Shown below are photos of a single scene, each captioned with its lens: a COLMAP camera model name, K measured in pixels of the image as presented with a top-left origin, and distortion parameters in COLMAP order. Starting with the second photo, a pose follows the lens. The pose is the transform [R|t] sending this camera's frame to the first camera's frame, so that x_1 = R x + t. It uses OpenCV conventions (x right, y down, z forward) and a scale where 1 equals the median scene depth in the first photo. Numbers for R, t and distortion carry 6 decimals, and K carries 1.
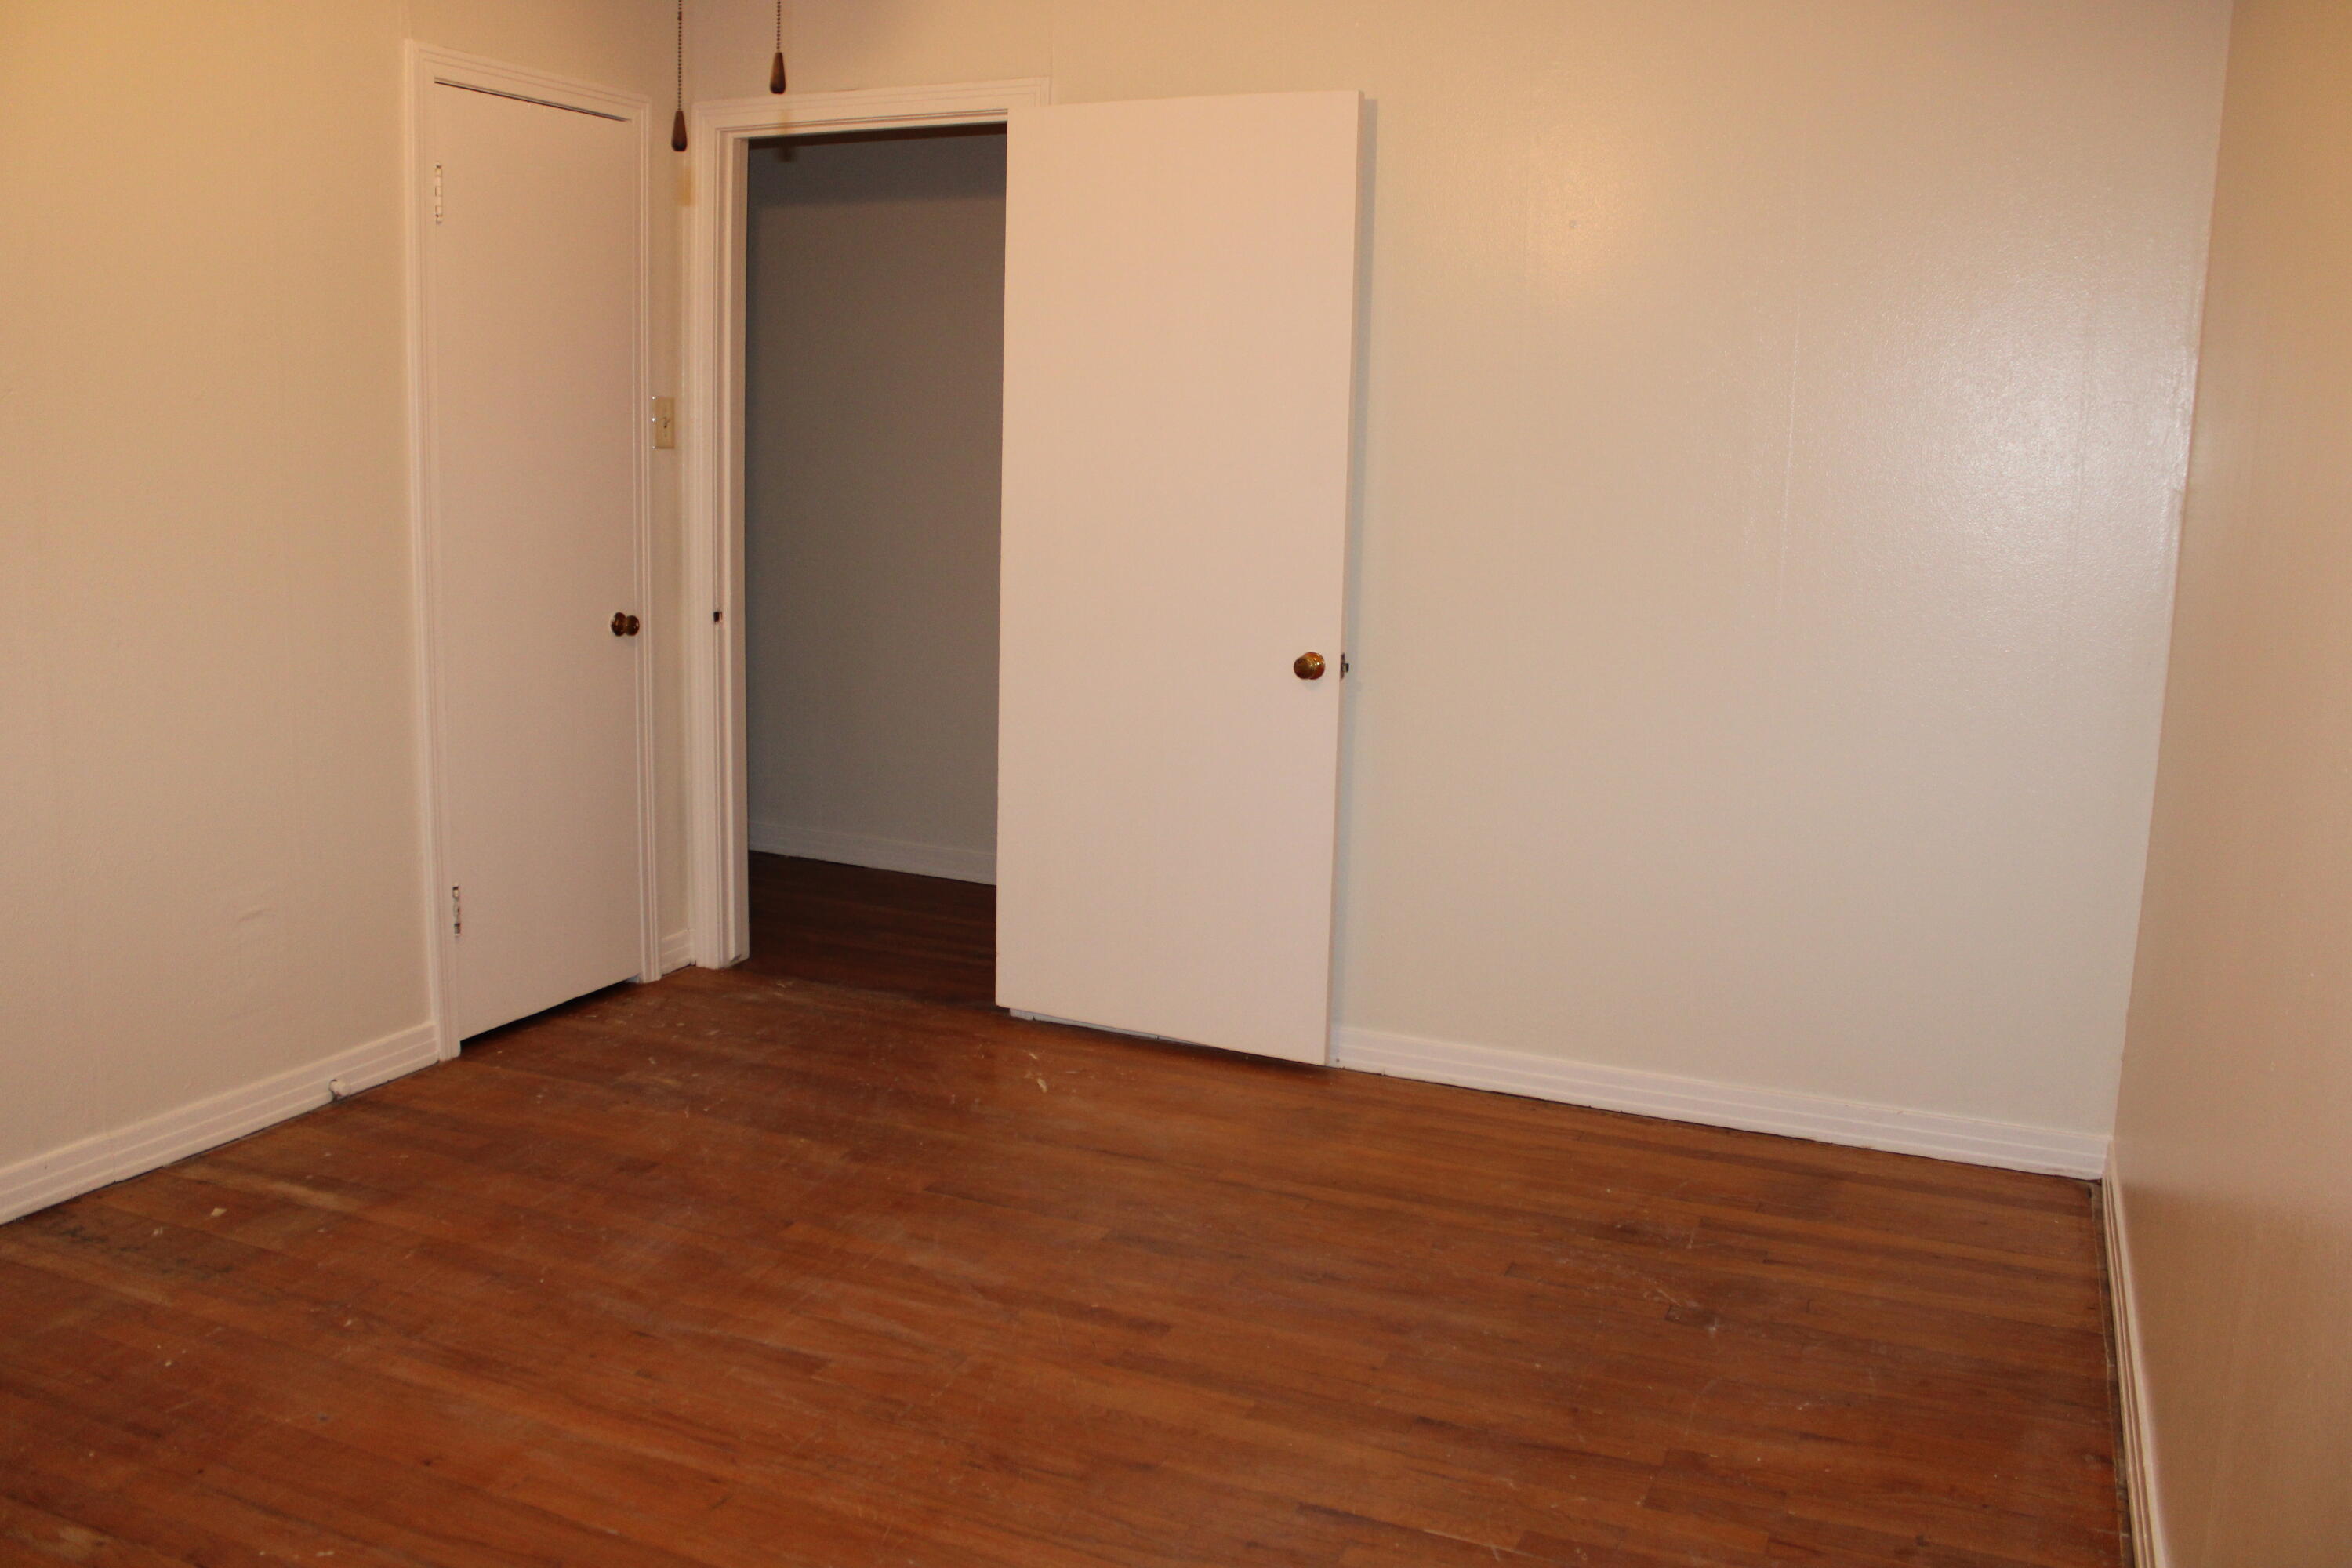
lens RADIAL K [[1951.2, 0, 1176.0], [0, 1951.2, 784.0], [0, 0, 1]] dist [-0.143725, 0.148686]
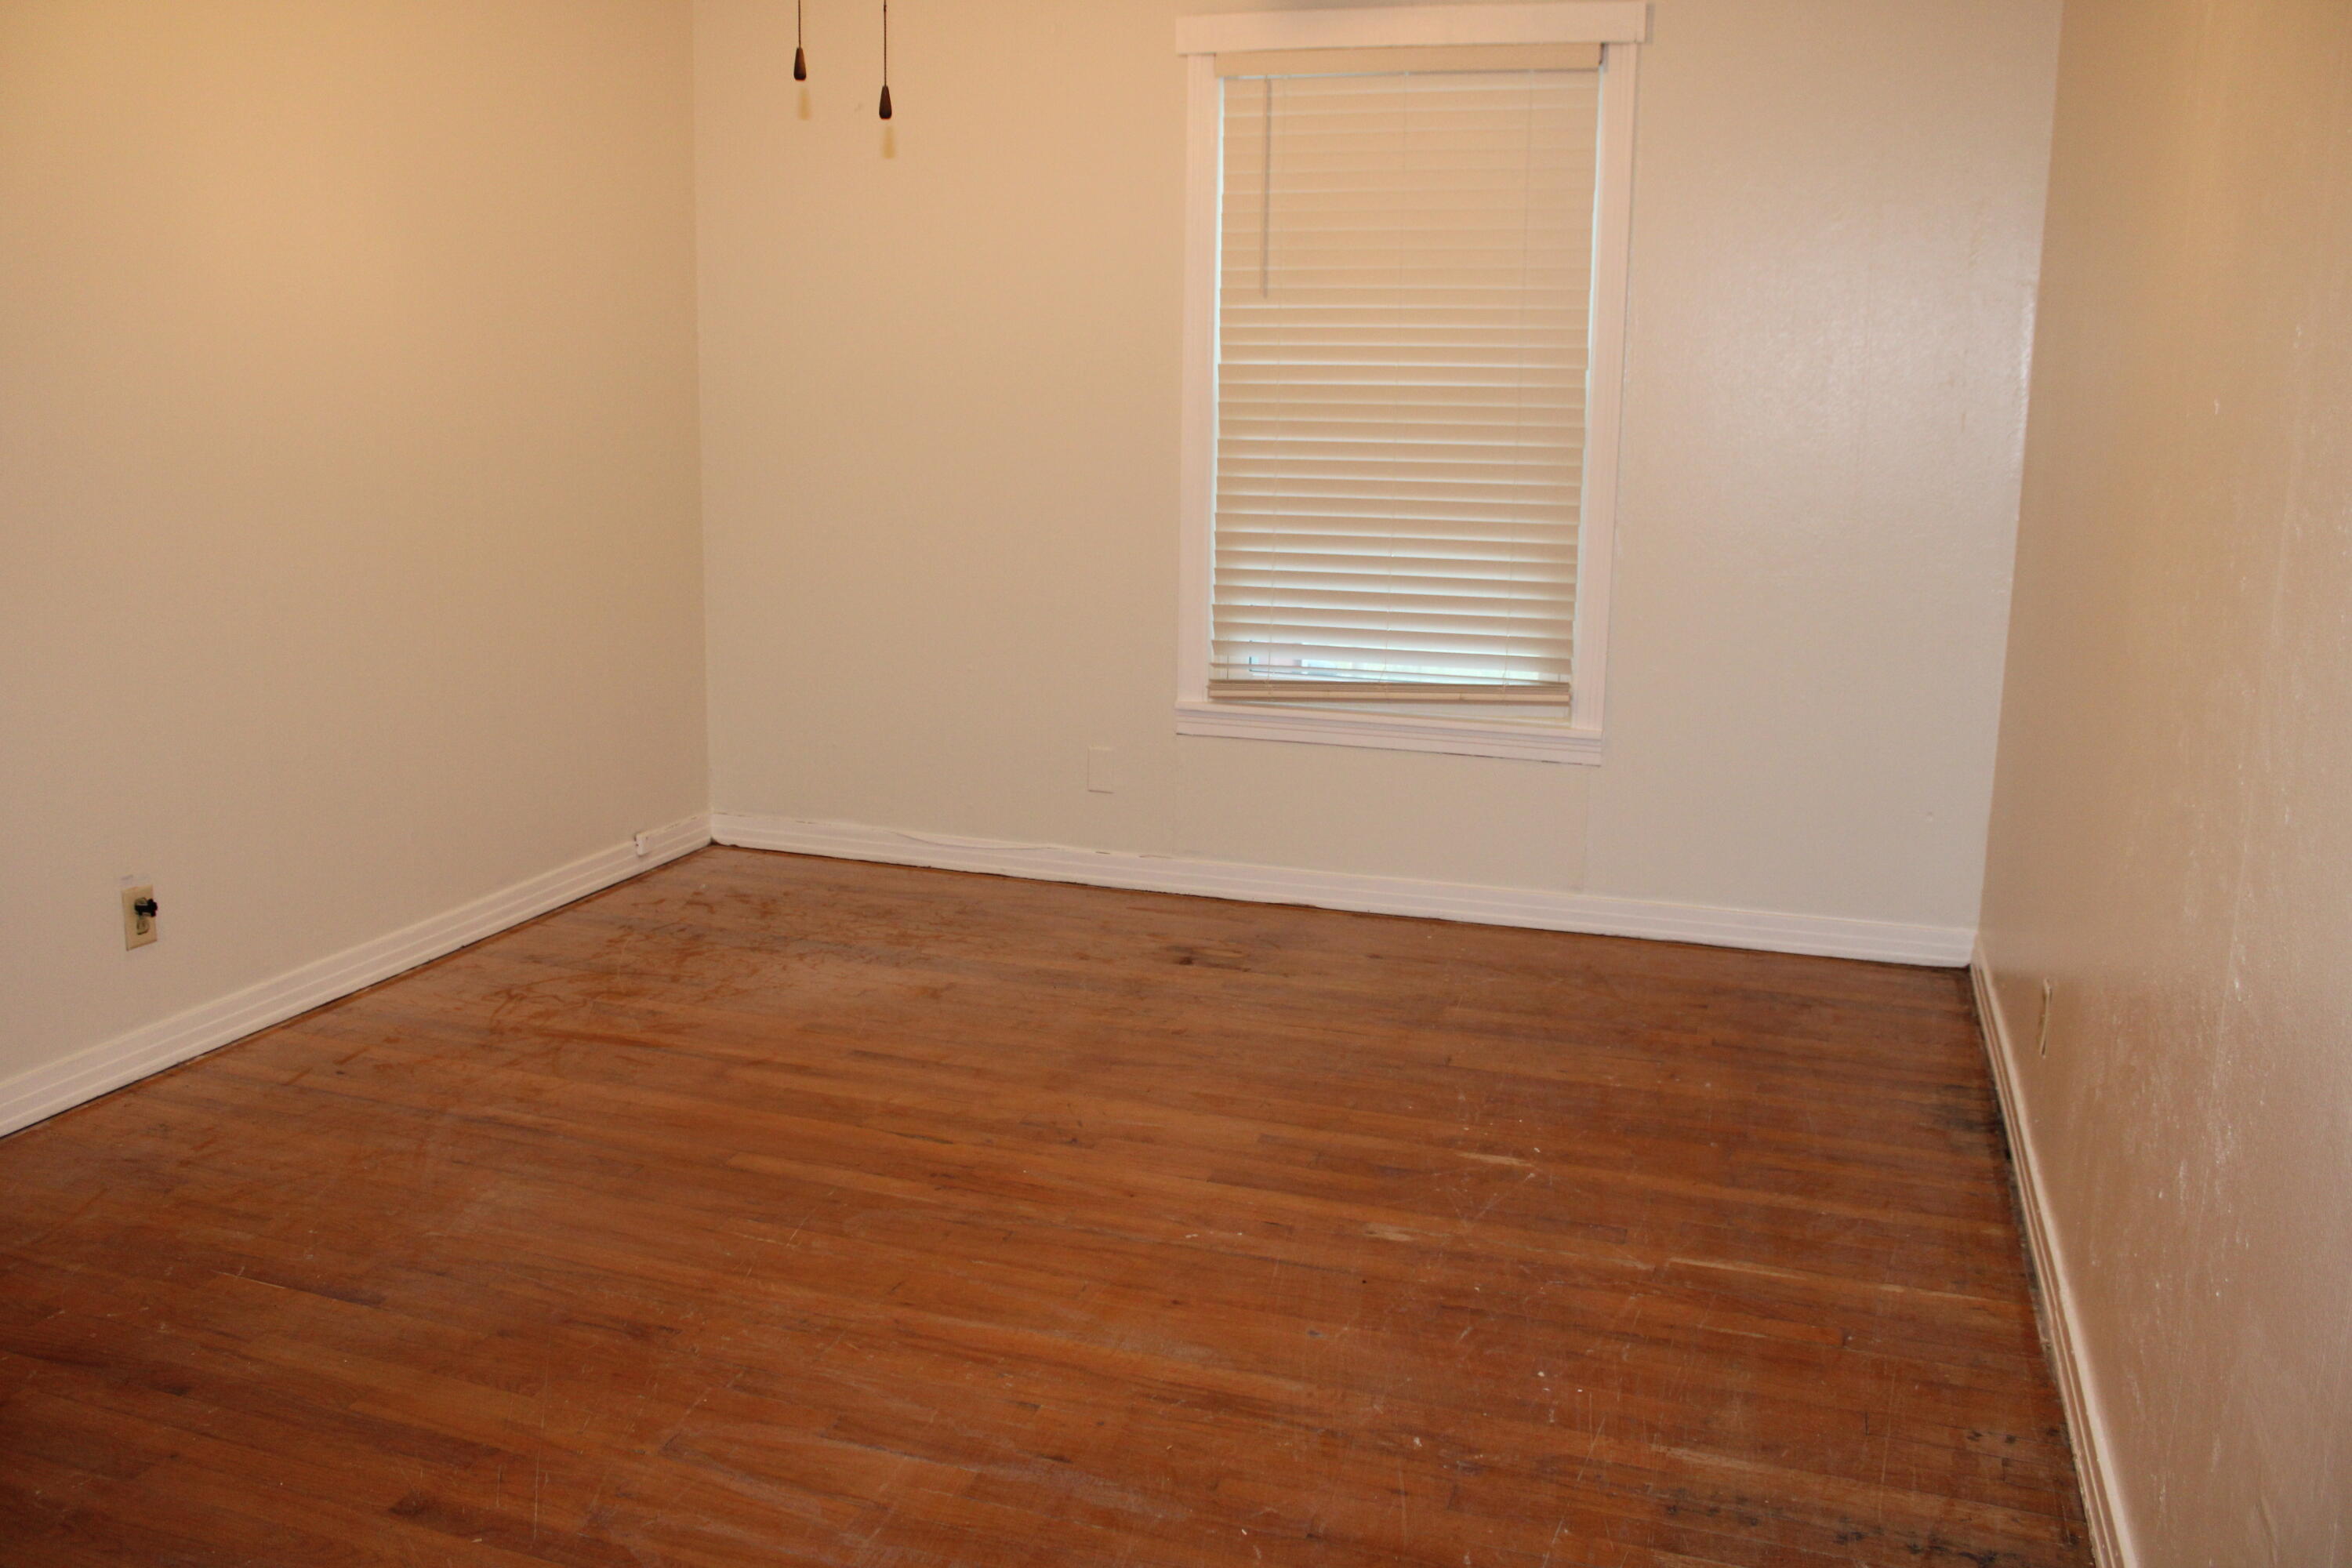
lens RADIAL K [[1951.2, 0, 1176.0], [0, 1951.2, 784.0], [0, 0, 1]] dist [-0.143725, 0.148686]
pose [[-0.995419, -0.016774, -0.094126, -0.272614], [-0.051654, 0.922795, 0.381812, -0.331035], [0.080454, 0.384925, -0.919435, 1.832773]]
